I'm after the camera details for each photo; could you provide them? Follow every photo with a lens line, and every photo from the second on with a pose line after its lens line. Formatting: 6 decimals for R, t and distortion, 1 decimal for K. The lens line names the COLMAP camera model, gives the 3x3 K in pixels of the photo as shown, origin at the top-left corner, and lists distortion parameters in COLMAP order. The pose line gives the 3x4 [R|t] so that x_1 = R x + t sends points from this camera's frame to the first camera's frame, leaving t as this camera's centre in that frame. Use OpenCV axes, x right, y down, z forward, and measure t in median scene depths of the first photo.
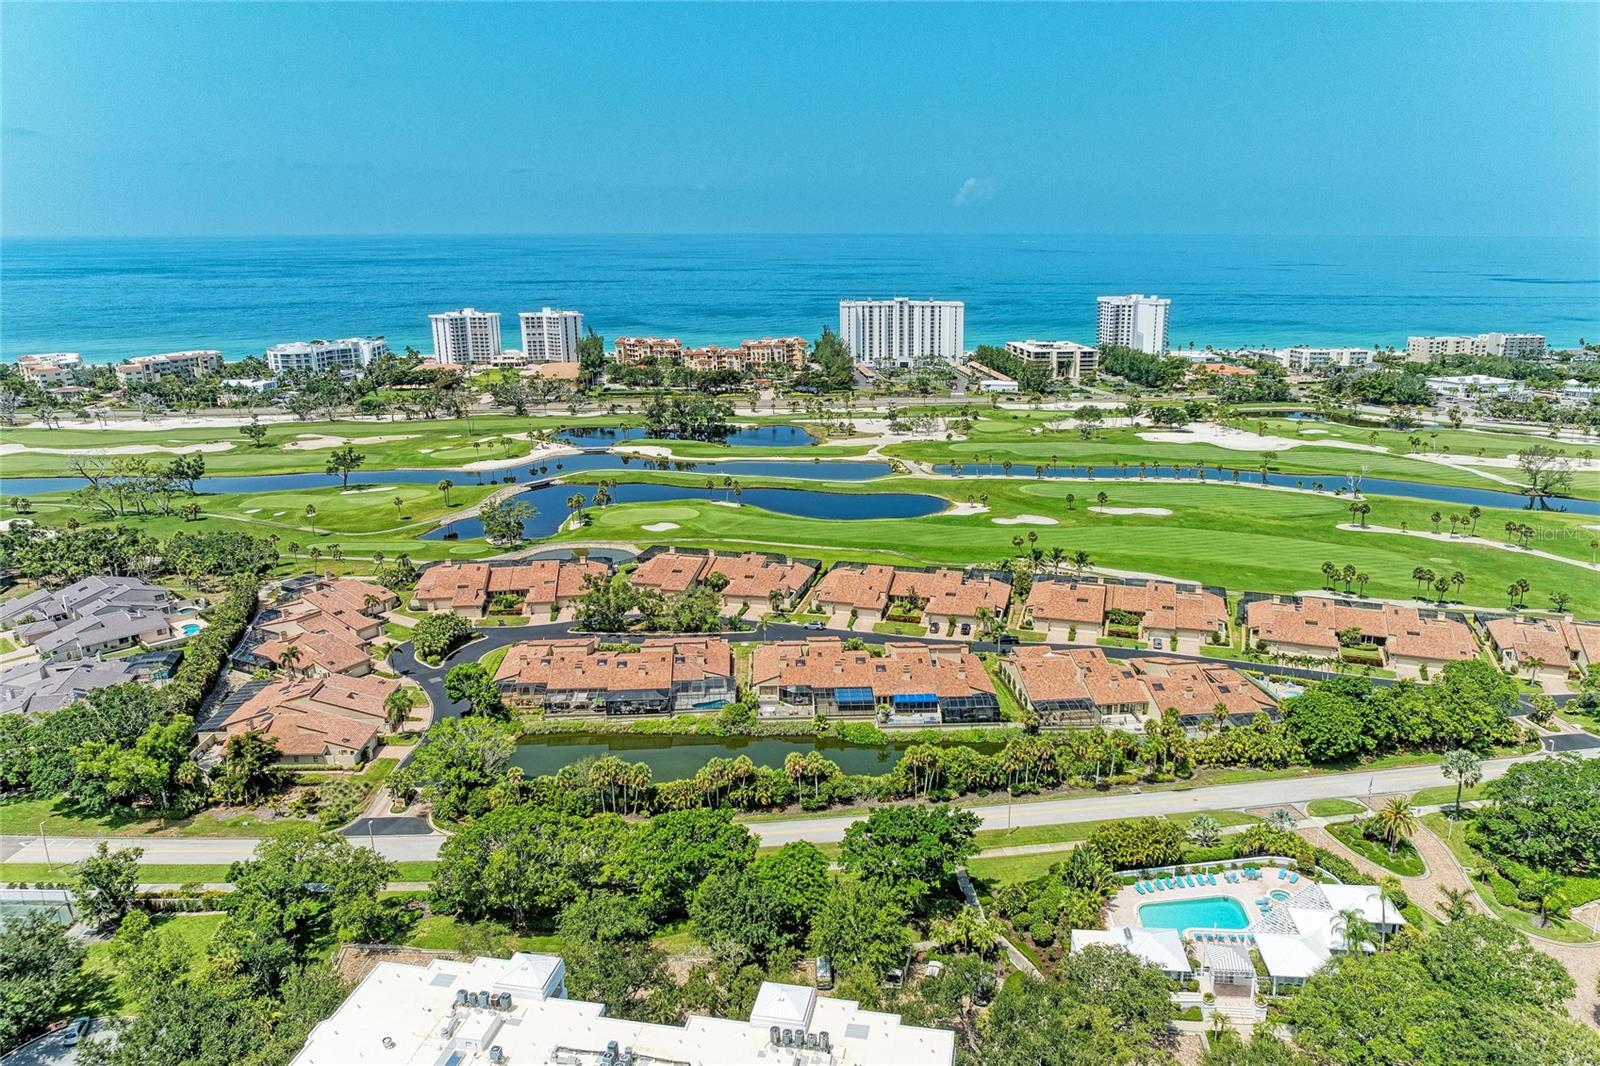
lens RADIAL K [[1124.4, 0, 833.4], [0, 1124.4, 532.7], [0, 0, 1]] dist [-0.013531, -0.004116]
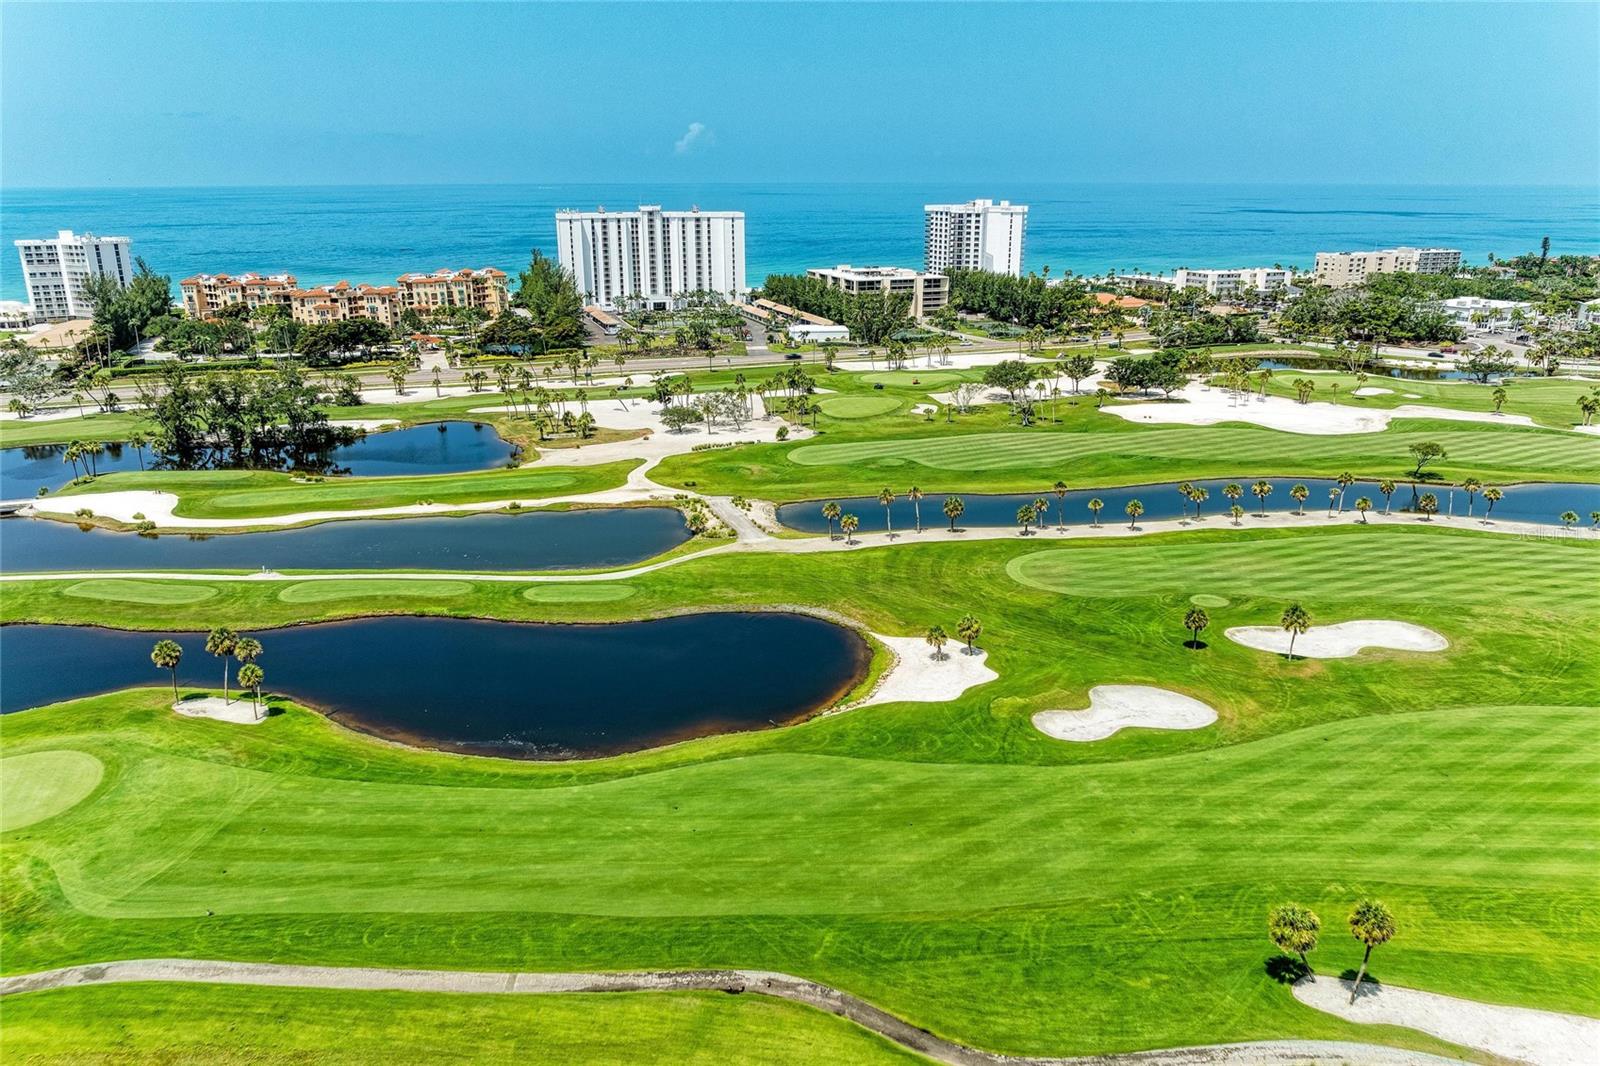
lens RADIAL K [[1141.0, 0, 807.2], [0, 1141.0, 523.8], [0, 0, 1]] dist [-0.015090, -0.006676]
pose [[0.977628, -0.065090, 0.200017, 0.007764], [0.058937, 0.997592, 0.036571, -0.065457], [-0.201916, -0.023965, 0.979110, 0.511190]]
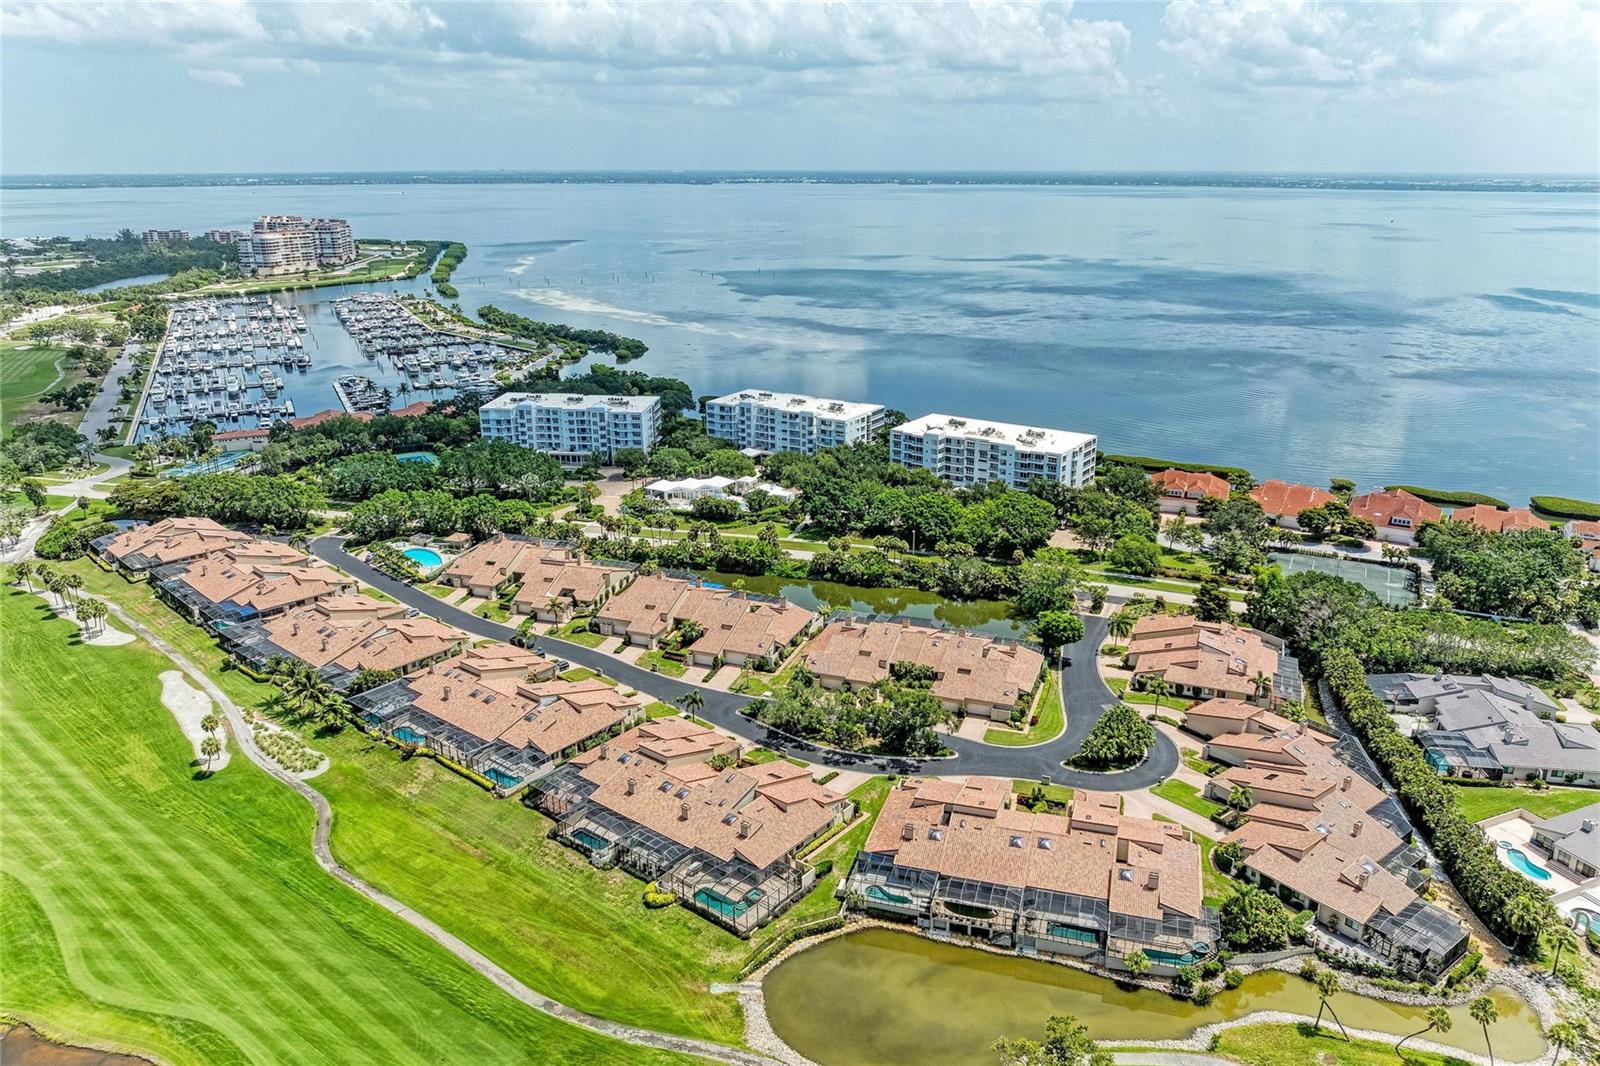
lens RADIAL K [[1137.9, 0, 805.7], [0, 1137.9, 527.0], [0, 0, 1]] dist [-0.014142, -0.006910]
pose [[-0.913063, -0.123744, 0.388592, -0.235067], [0.105644, 0.848560, 0.518445, -0.250155], [-0.393898, 0.514425, -0.761716, 0.846199]]
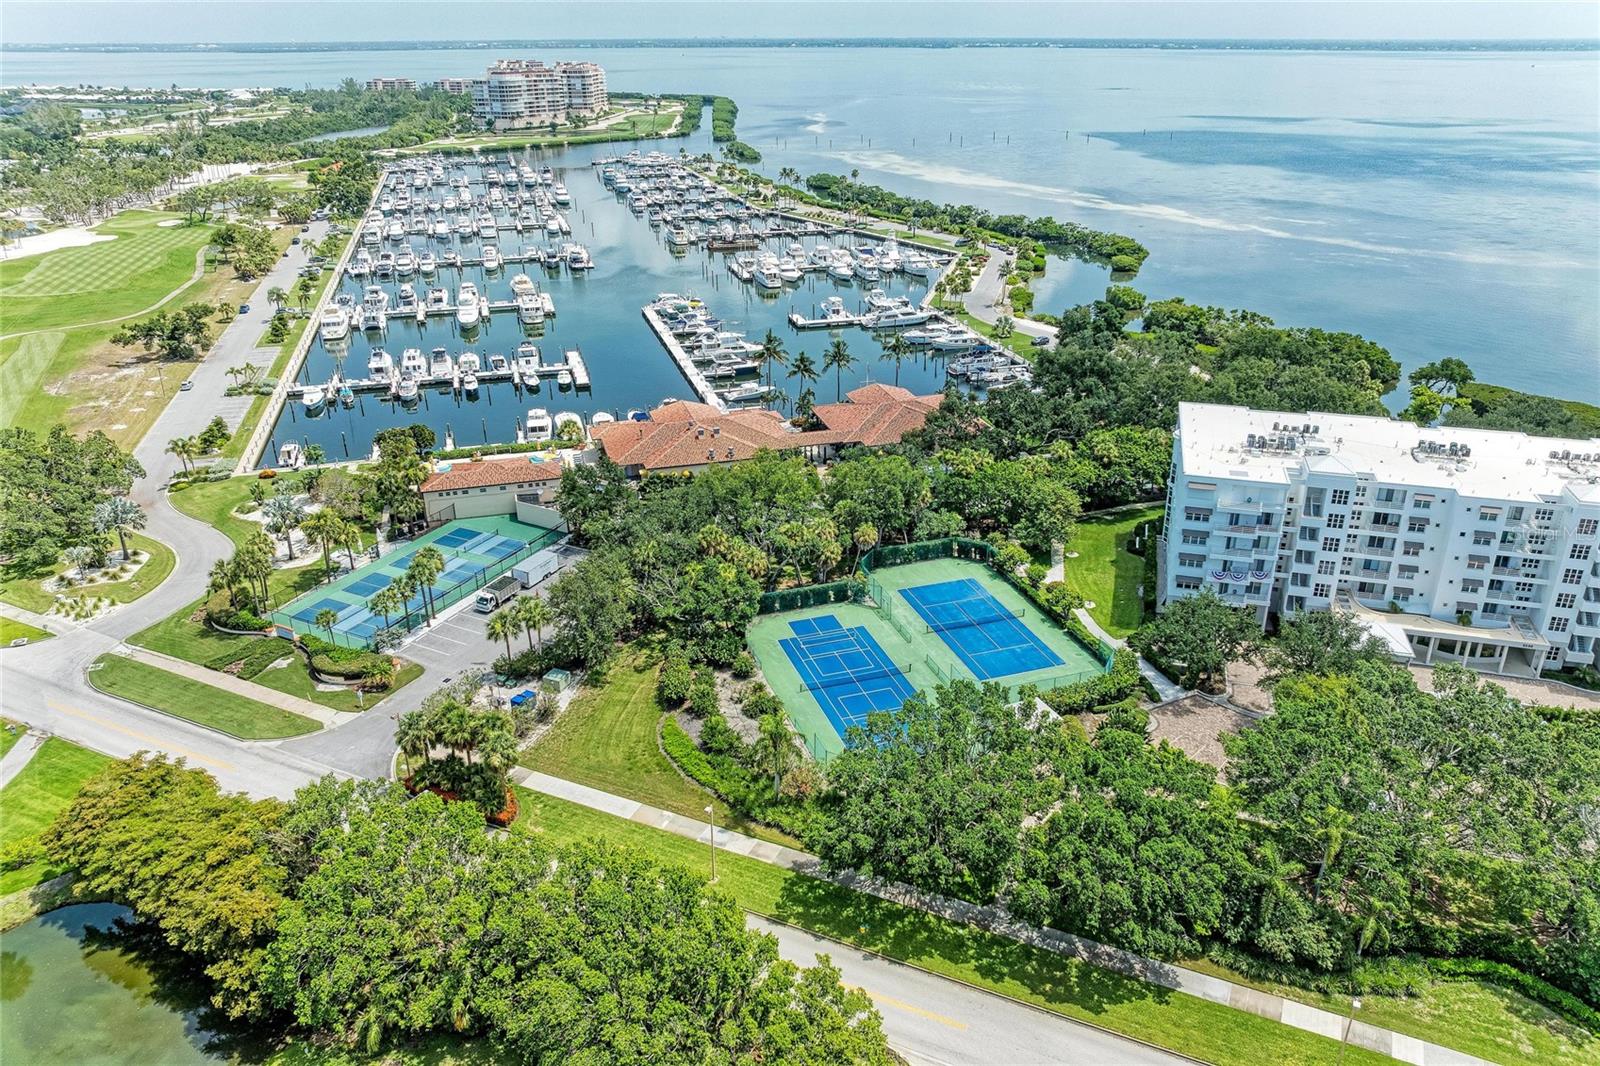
lens RADIAL K [[1134.8, 0, 799.4], [0, 1134.8, 510.0], [0, 0, 1]] dist [-0.016147, -0.001904]
pose [[-0.824545, -0.217185, 0.522452, 0.243850], [0.148517, 0.807932, 0.570253, -0.081669], [-0.545957, 0.547792, -0.633921, 0.493259]]
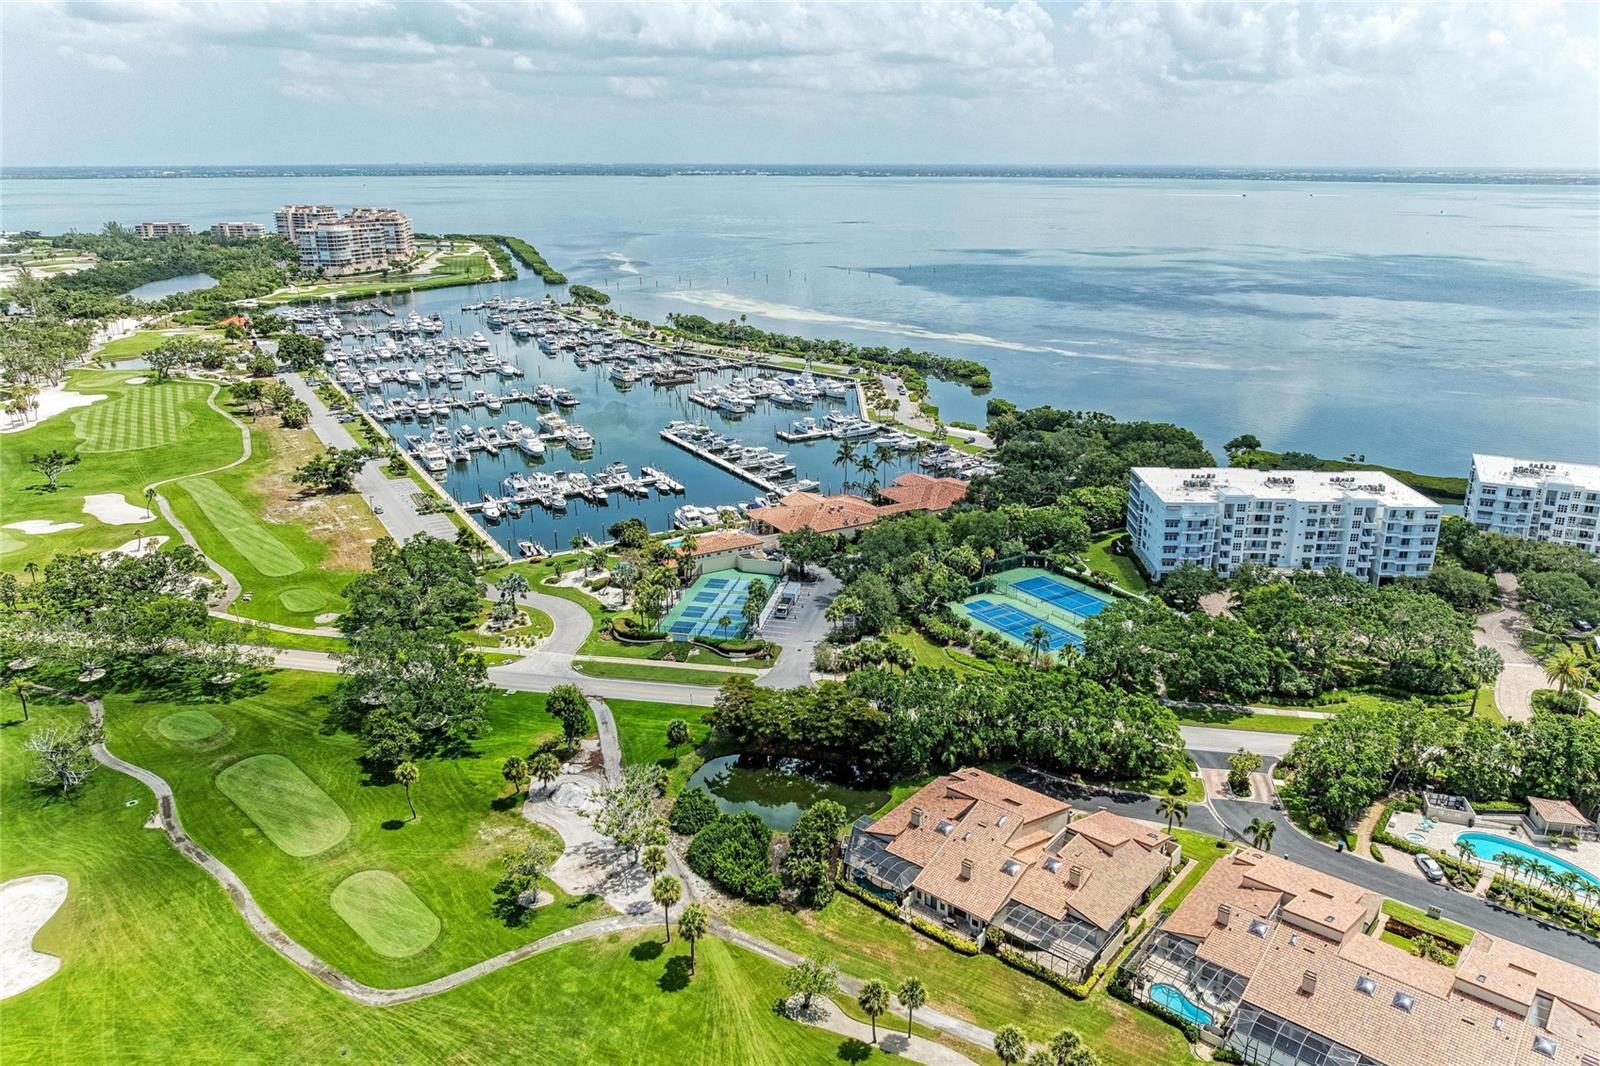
lens RADIAL K [[1141.0, 0, 807.2], [0, 1141.0, 523.8], [0, 0, 1]] dist [-0.015090, -0.006676]
pose [[-0.940728, -0.104840, 0.322552, 0.296005], [0.086242, 0.845822, 0.526447, -0.191243], [-0.328014, 0.523061, -0.786647, 0.719537]]
